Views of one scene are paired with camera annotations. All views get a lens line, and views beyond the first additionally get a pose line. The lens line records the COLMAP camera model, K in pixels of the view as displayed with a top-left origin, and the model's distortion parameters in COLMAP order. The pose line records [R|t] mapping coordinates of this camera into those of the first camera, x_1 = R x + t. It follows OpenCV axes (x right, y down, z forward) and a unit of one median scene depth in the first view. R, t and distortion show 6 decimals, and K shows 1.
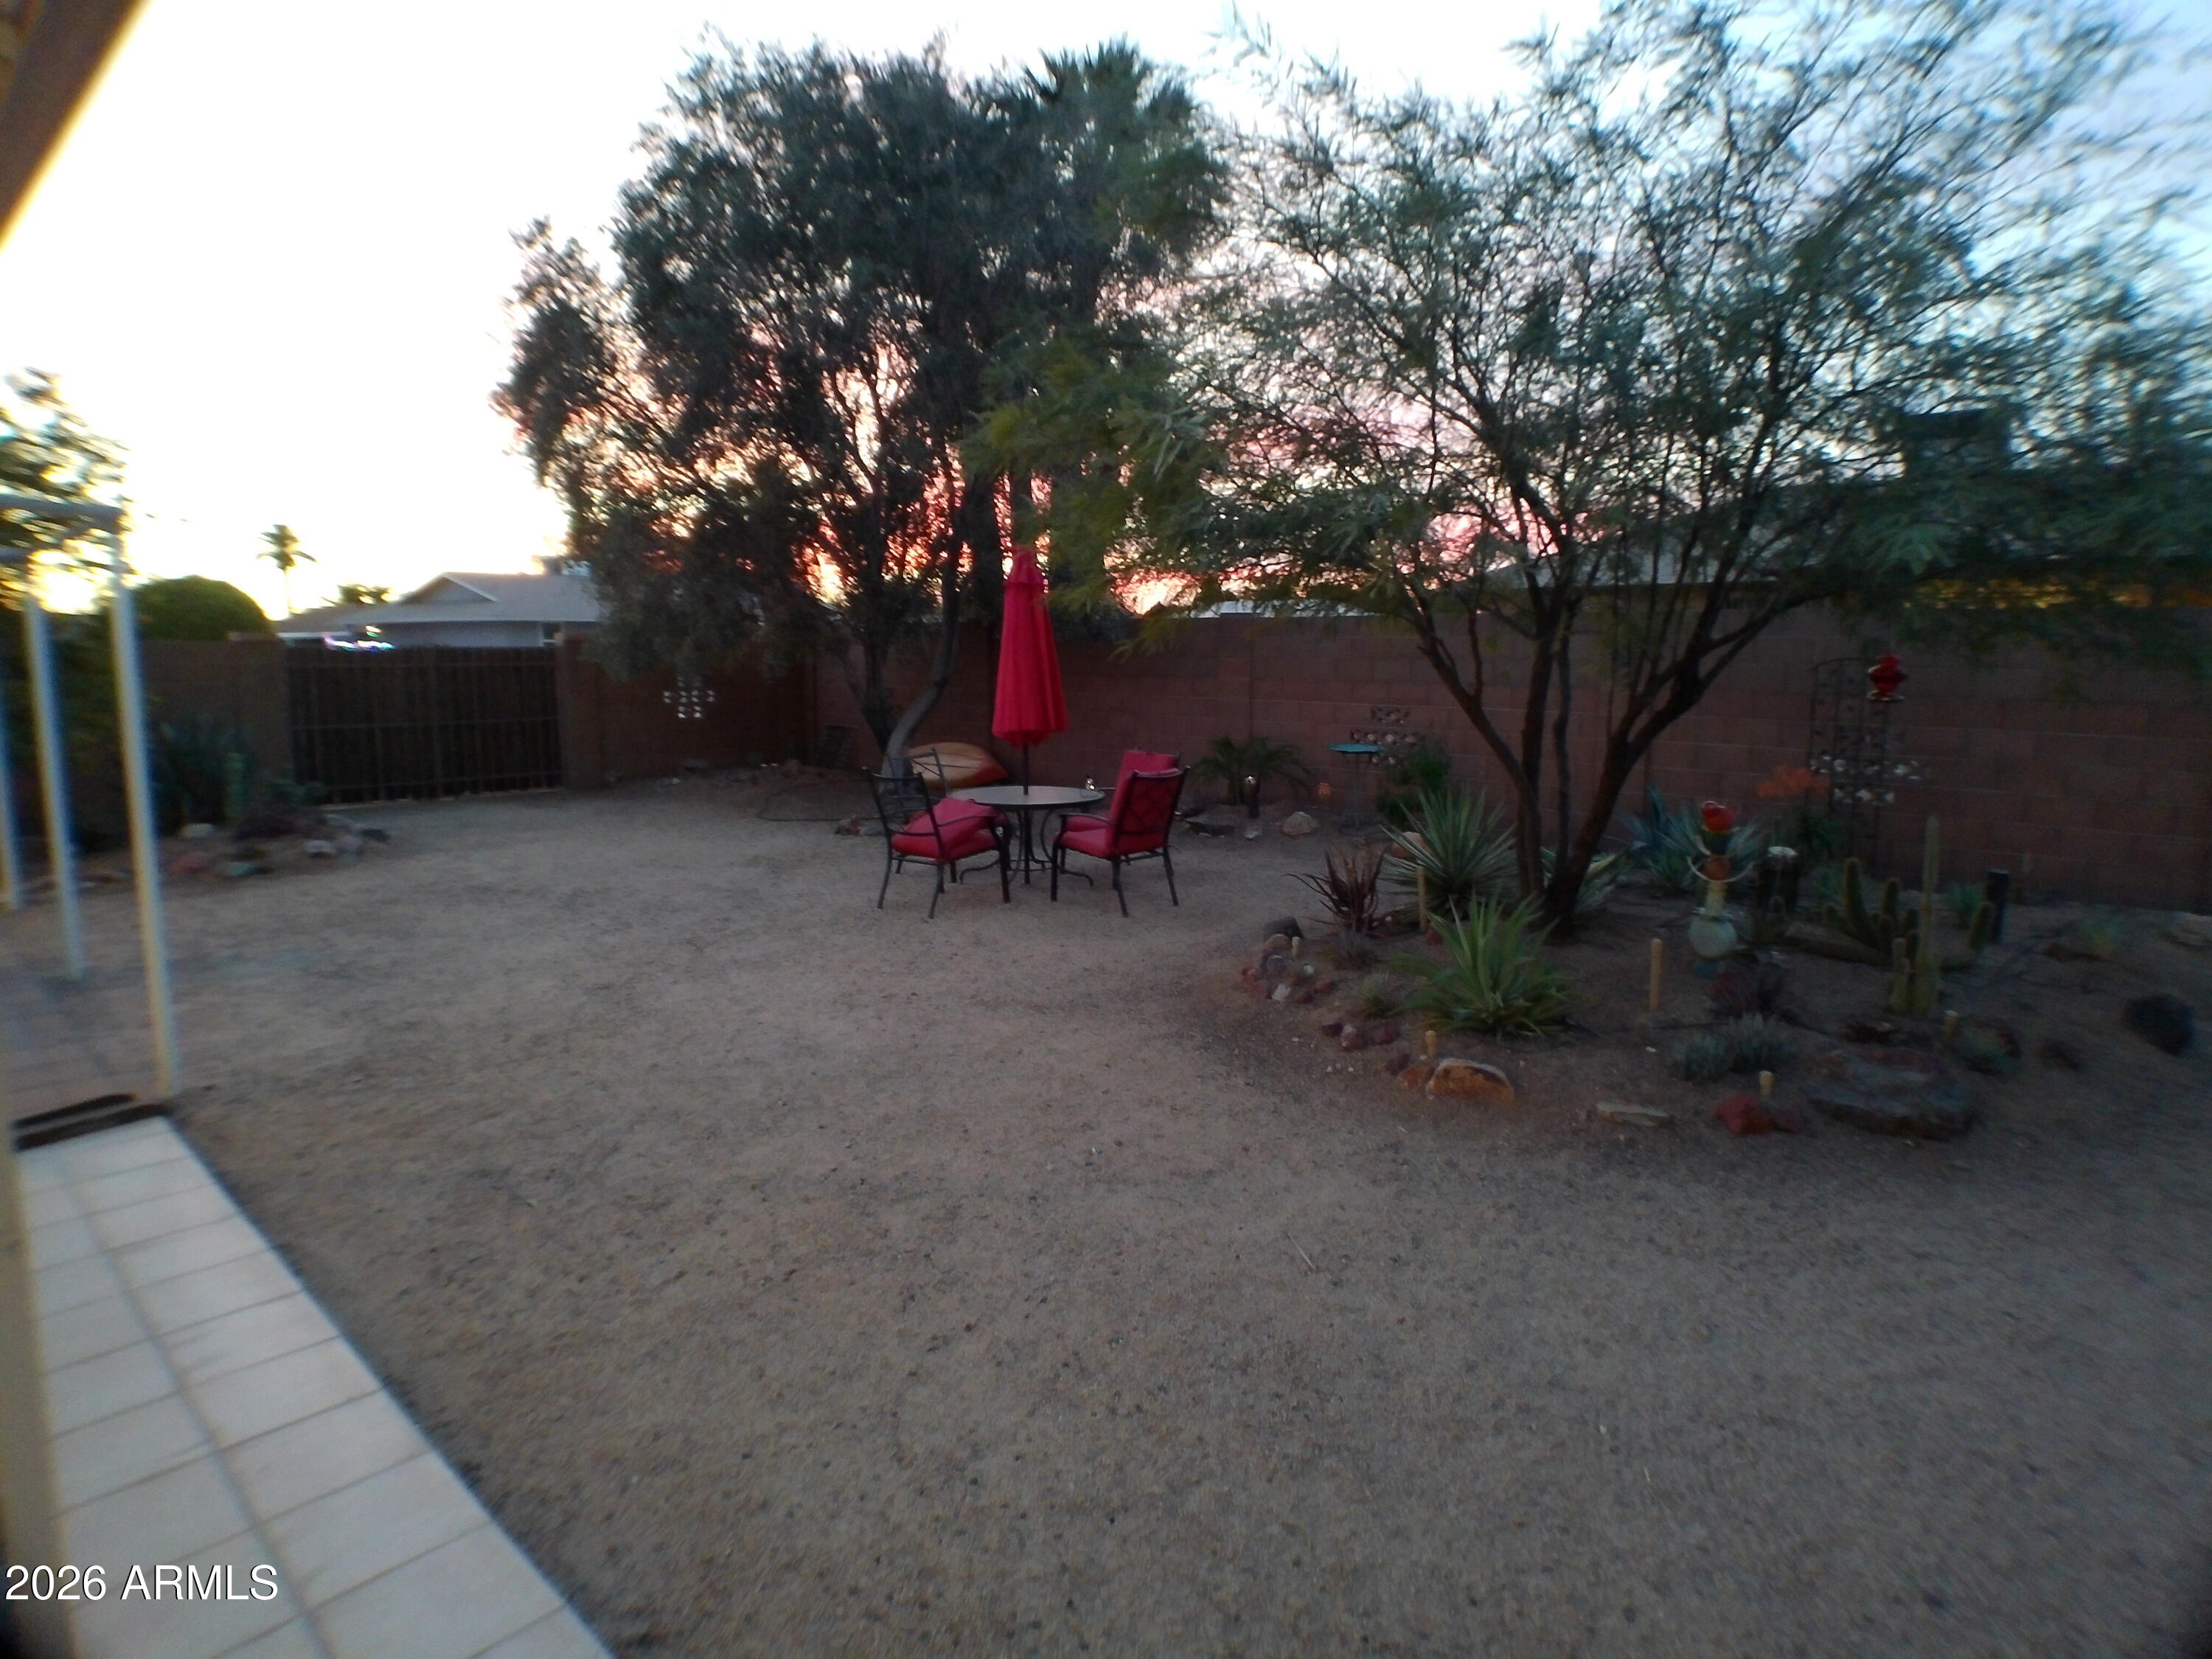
lens RADIAL K [[1315.6, 0, 1106.0], [0, 1315.6, 829.5], [0, 0, 1]] dist [-0.004090, -0.001299]
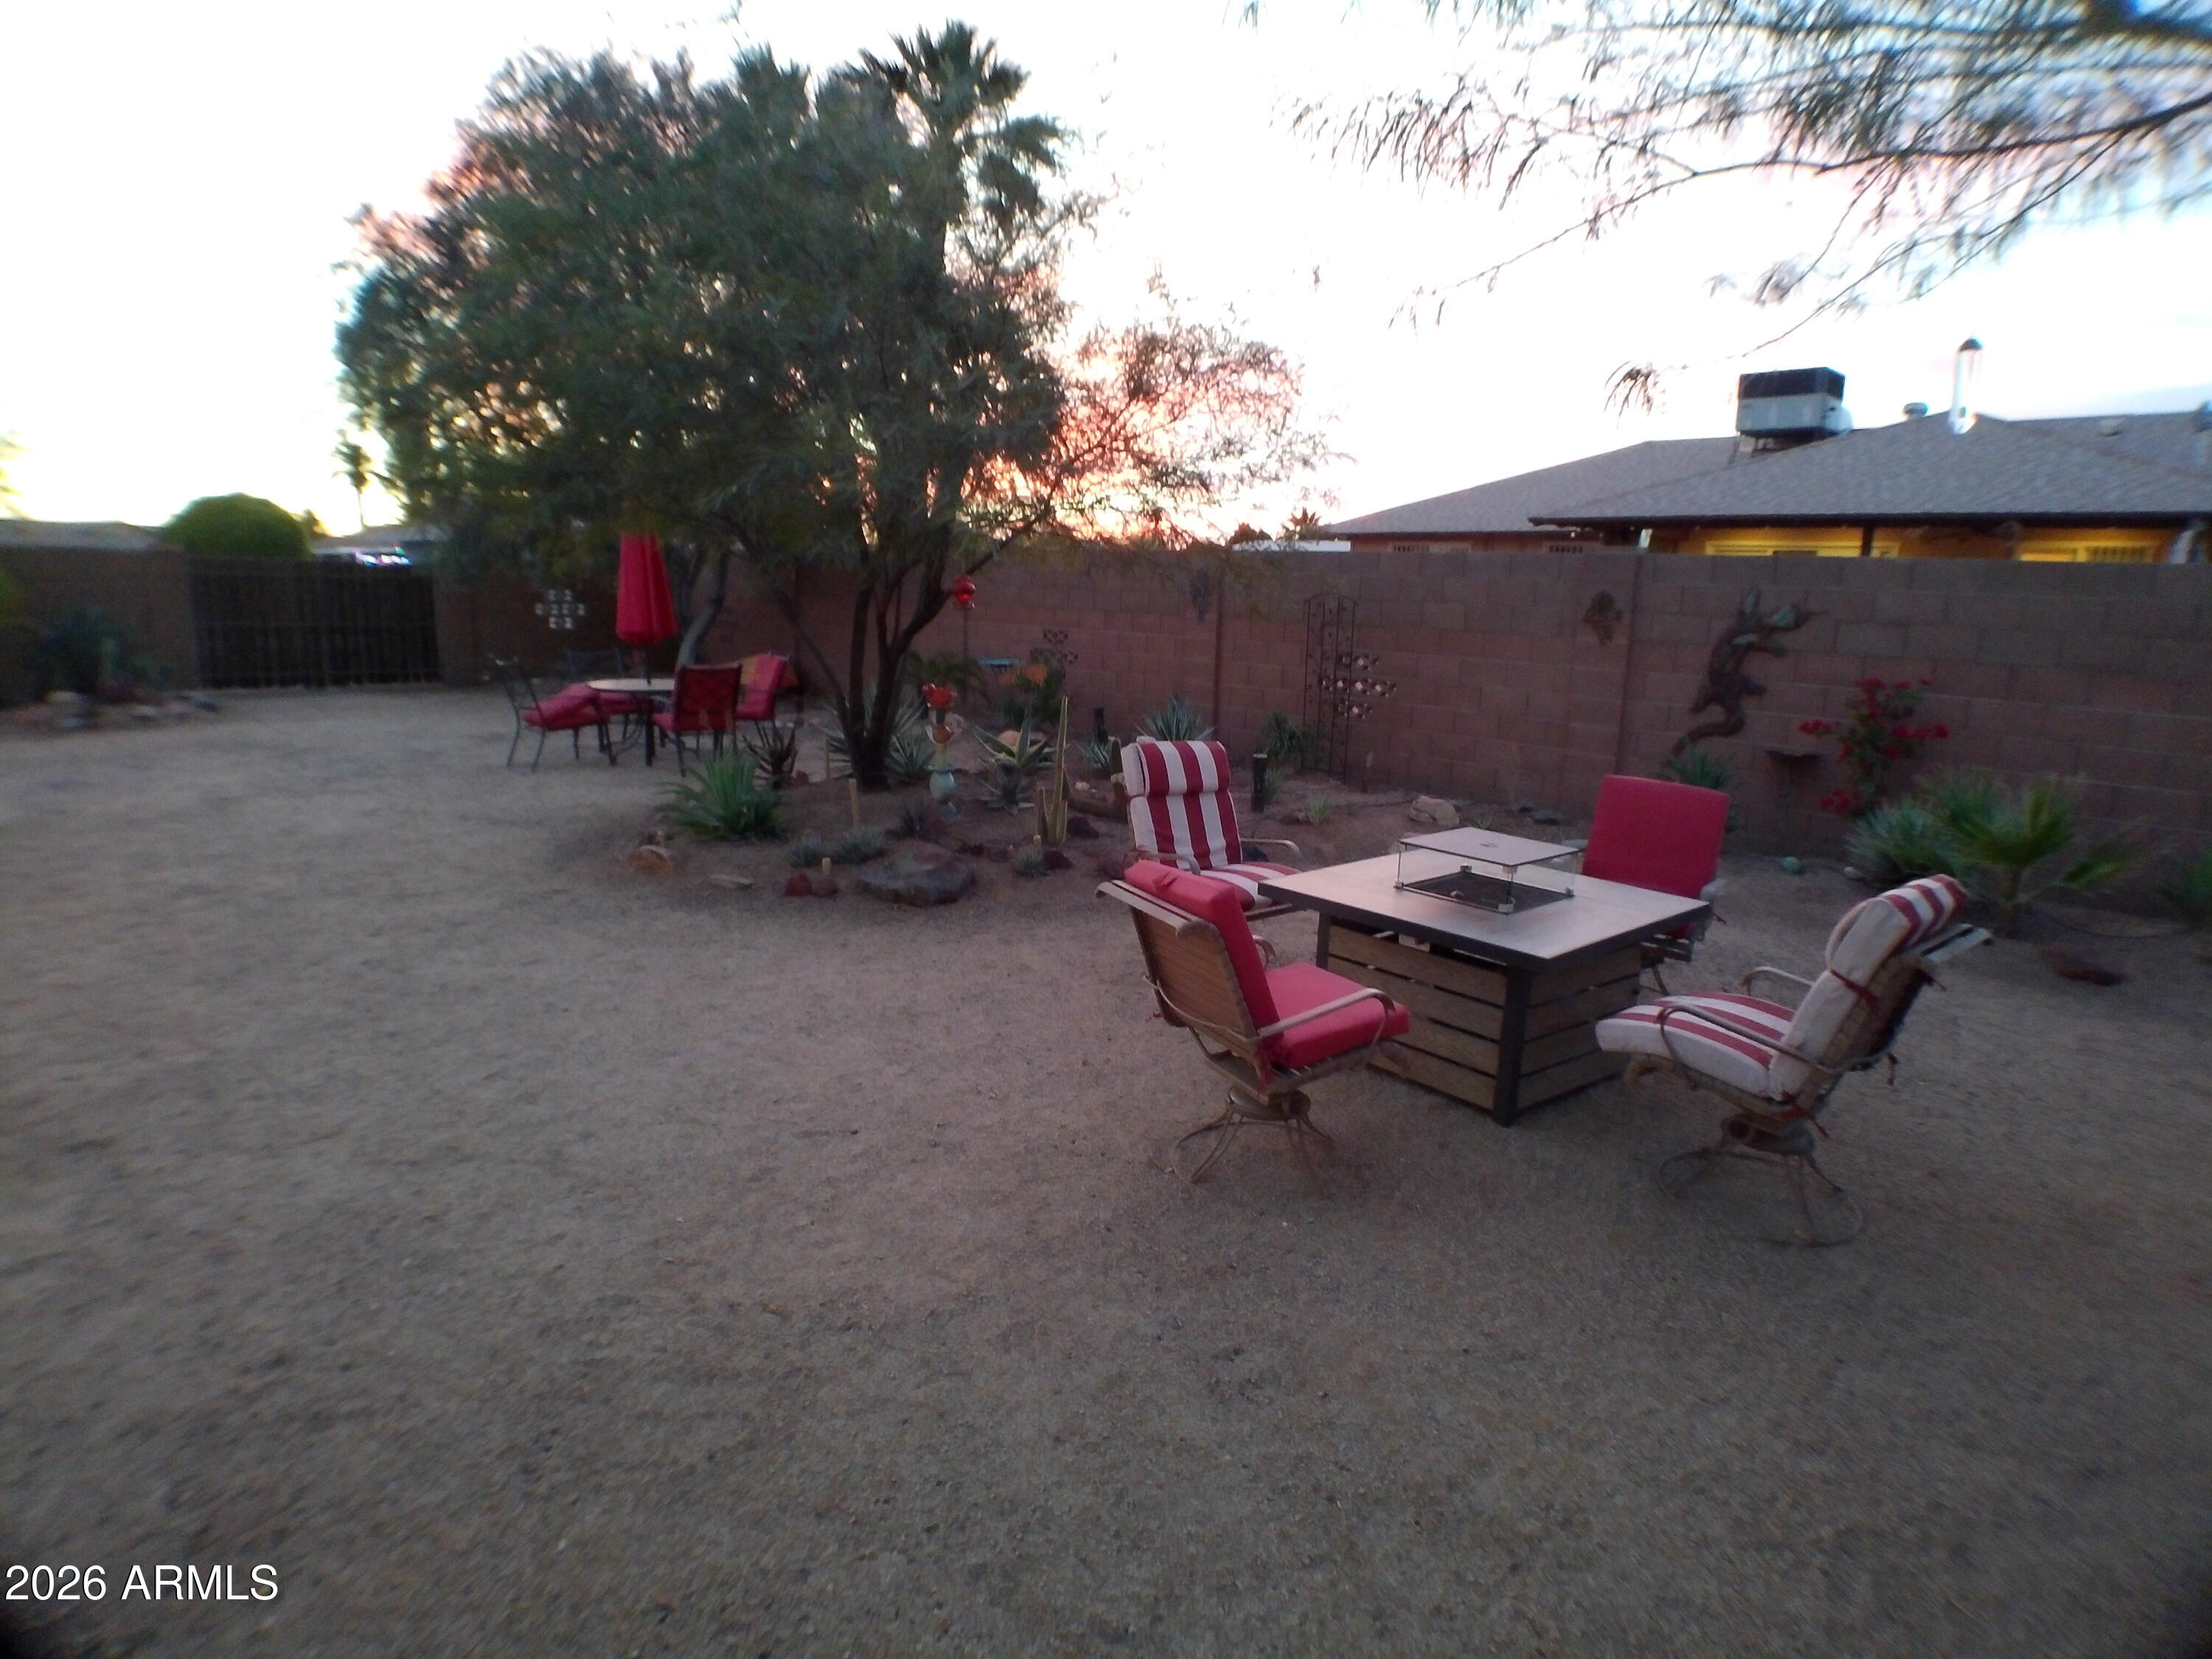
lens RADIAL K [[1311.7, 0, 1106.0], [0, 1311.7, 829.5], [0, 0, 1]] dist [0.002263, 0.000941]
pose [[0.996582, 0.038951, -0.072850, 0.290287], [-0.035300, 0.998087, 0.050754, 0.019754], [0.074687, -0.048009, 0.996051, -0.146844]]
